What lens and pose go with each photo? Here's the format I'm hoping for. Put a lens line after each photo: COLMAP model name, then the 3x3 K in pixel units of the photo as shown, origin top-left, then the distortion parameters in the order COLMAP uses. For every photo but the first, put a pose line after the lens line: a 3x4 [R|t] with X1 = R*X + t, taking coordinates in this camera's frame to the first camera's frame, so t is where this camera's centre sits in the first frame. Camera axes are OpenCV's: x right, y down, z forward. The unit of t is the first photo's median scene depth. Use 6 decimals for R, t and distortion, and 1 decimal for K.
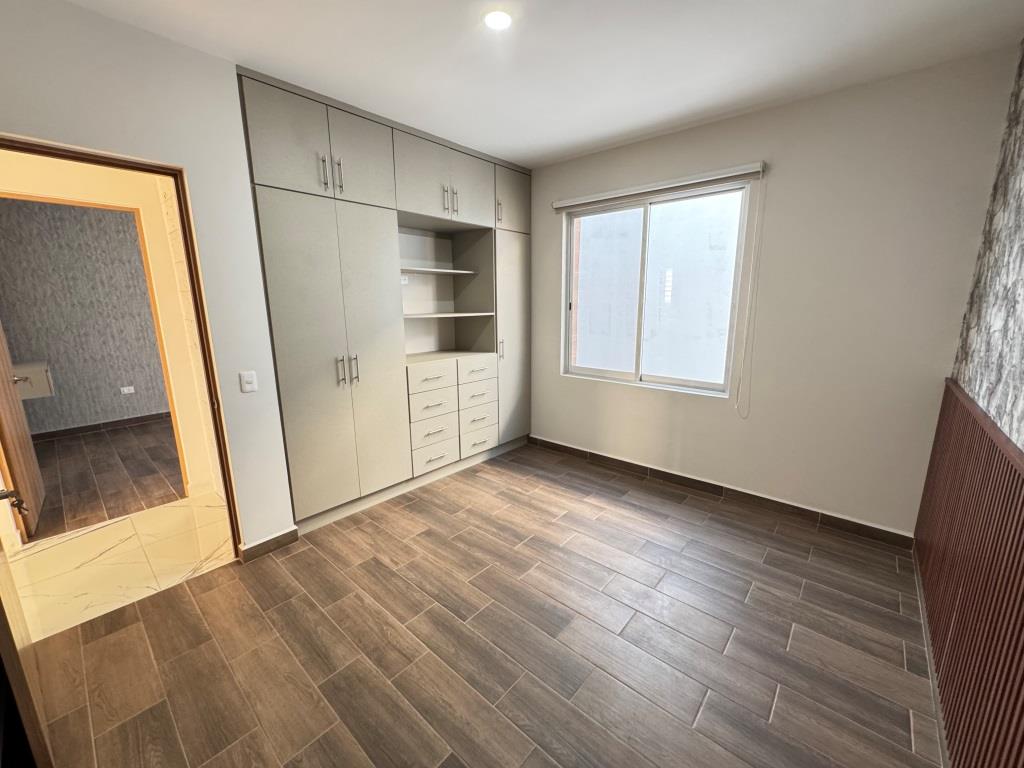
lens RADIAL K [[408.6, 0, 513.4], [0, 408.6, 384.3], [0, 0, 1]] dist [-0.003973, 0.001100]
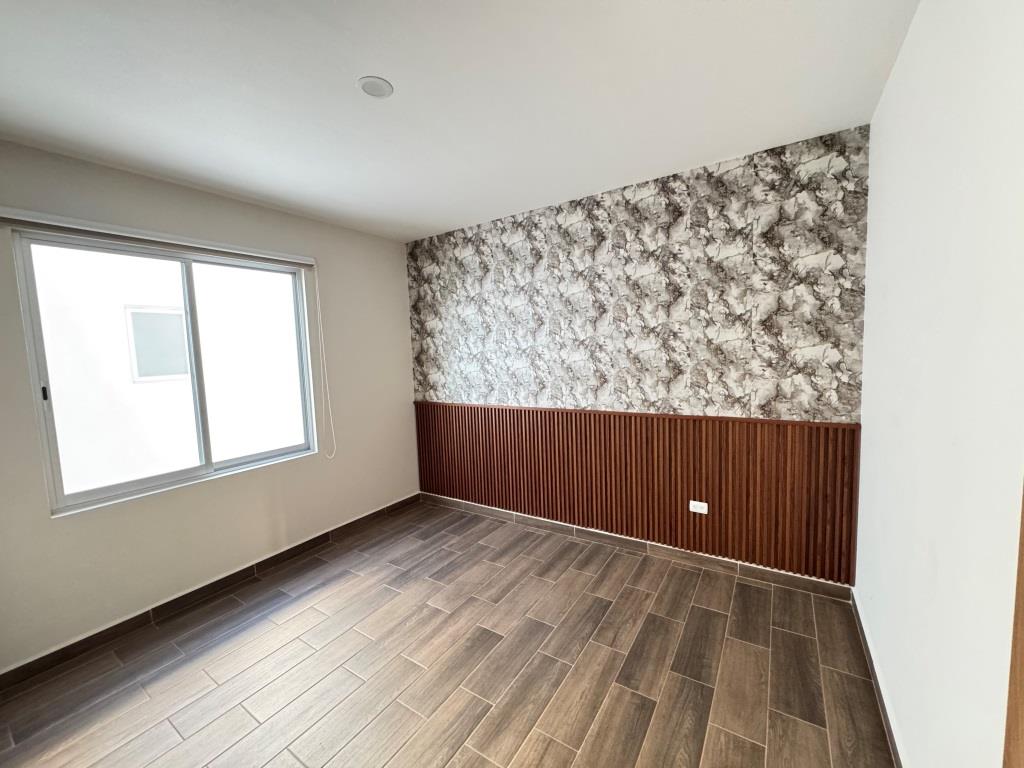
lens RADIAL K [[408.6, 0, 509.5], [0, 408.6, 382.1], [0, 0, 1]] dist [-0.003973, 0.001100]
pose [[-0.133034, -0.069372, 0.988681, -0.866776], [0.240320, 0.965520, 0.100084, -0.187431], [-0.961534, 0.250915, -0.111776, 0.769636]]
